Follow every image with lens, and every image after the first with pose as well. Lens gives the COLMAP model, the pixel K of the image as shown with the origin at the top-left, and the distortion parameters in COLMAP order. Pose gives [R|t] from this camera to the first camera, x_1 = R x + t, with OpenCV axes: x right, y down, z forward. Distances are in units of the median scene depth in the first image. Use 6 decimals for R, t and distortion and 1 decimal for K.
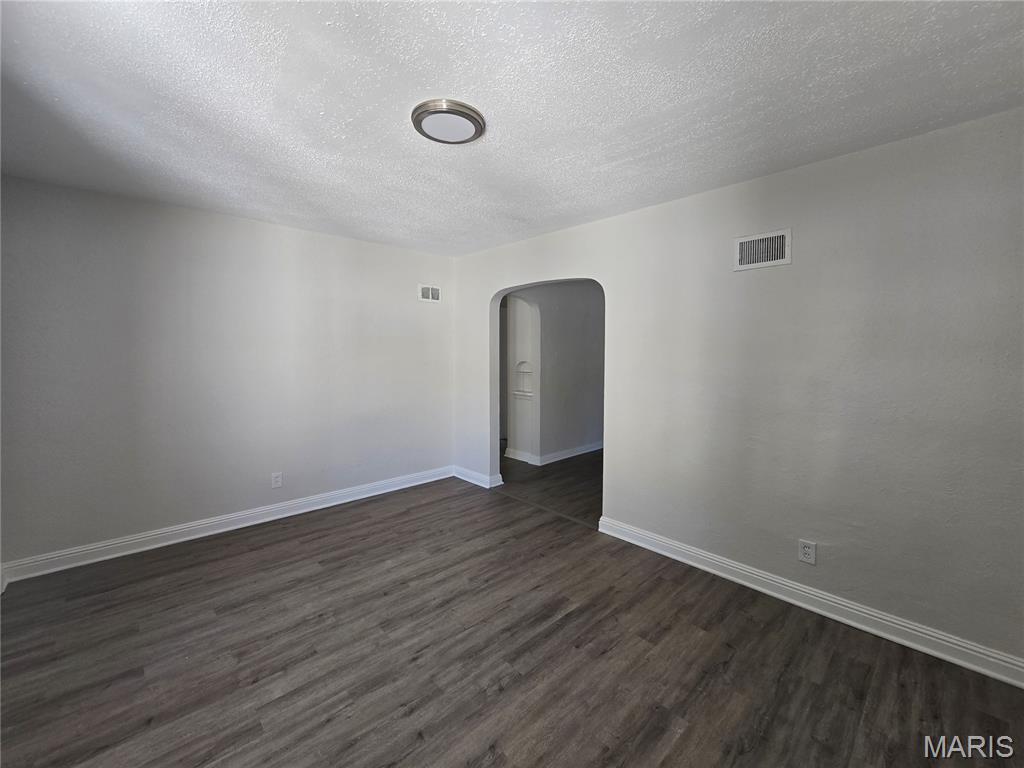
lens RADIAL K [[416.3, 0, 512.0], [0, 416.3, 384.0], [0, 0, 1]] dist [0.000393, 0.000164]
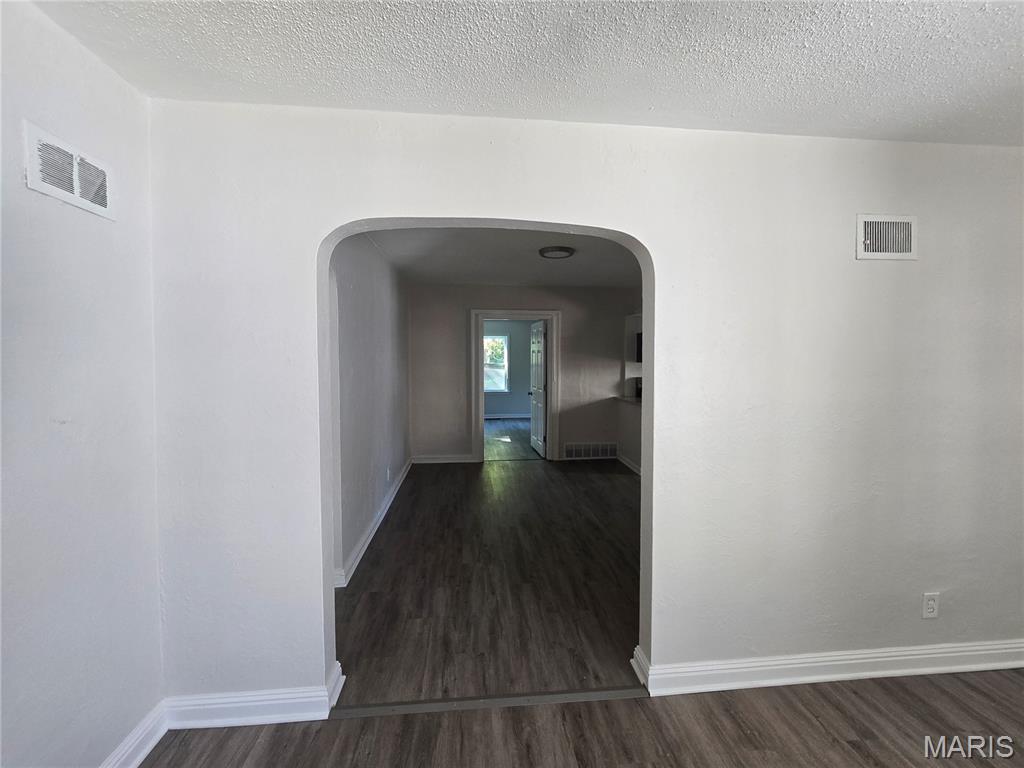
lens RADIAL K [[422.1, 0, 513.9], [0, 422.1, 372.2], [0, 0, 1]] dist [-0.003208, -0.000341]
pose [[0.616035, -0.028308, 0.787210, -0.464801], [0.063341, 0.997898, -0.013683, -0.107188], [-0.785168, 0.058292, 0.616533, 1.113411]]
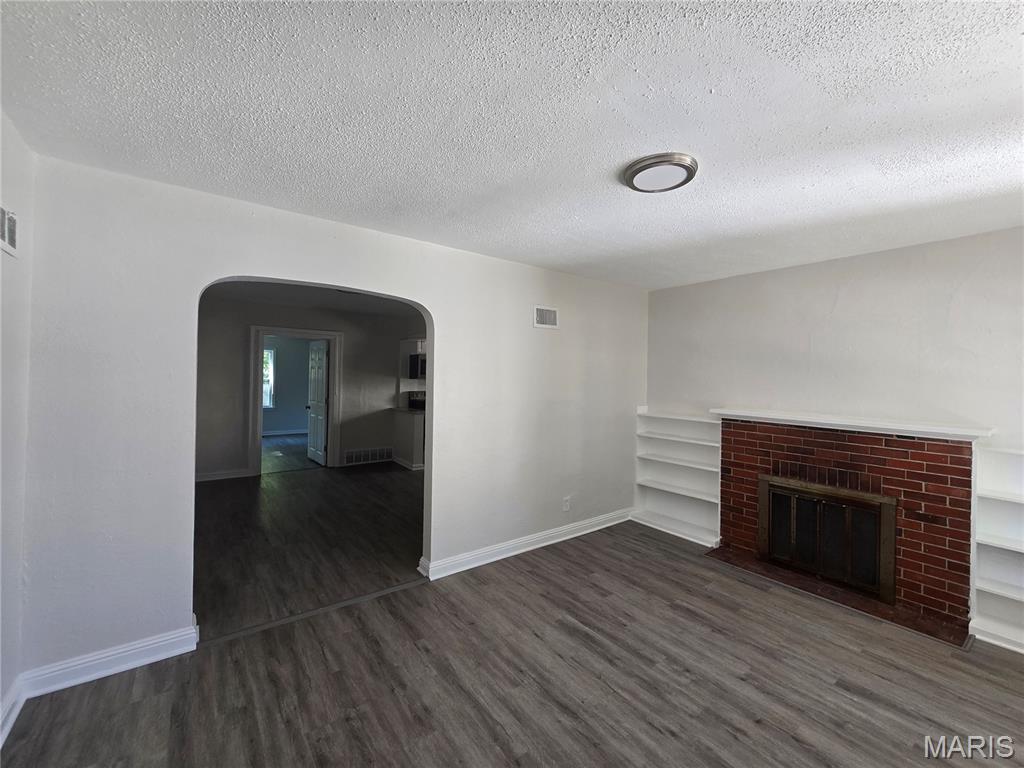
lens RADIAL K [[422.1, 0, 513.9], [0, 422.1, 372.2], [0, 0, 1]] dist [-0.003208, -0.000341]
pose [[0.113429, 0.009542, 0.993500, -0.983859], [0.061983, 0.997938, -0.016661, -0.104528], [-0.991611, 0.063470, 0.112603, 0.988139]]
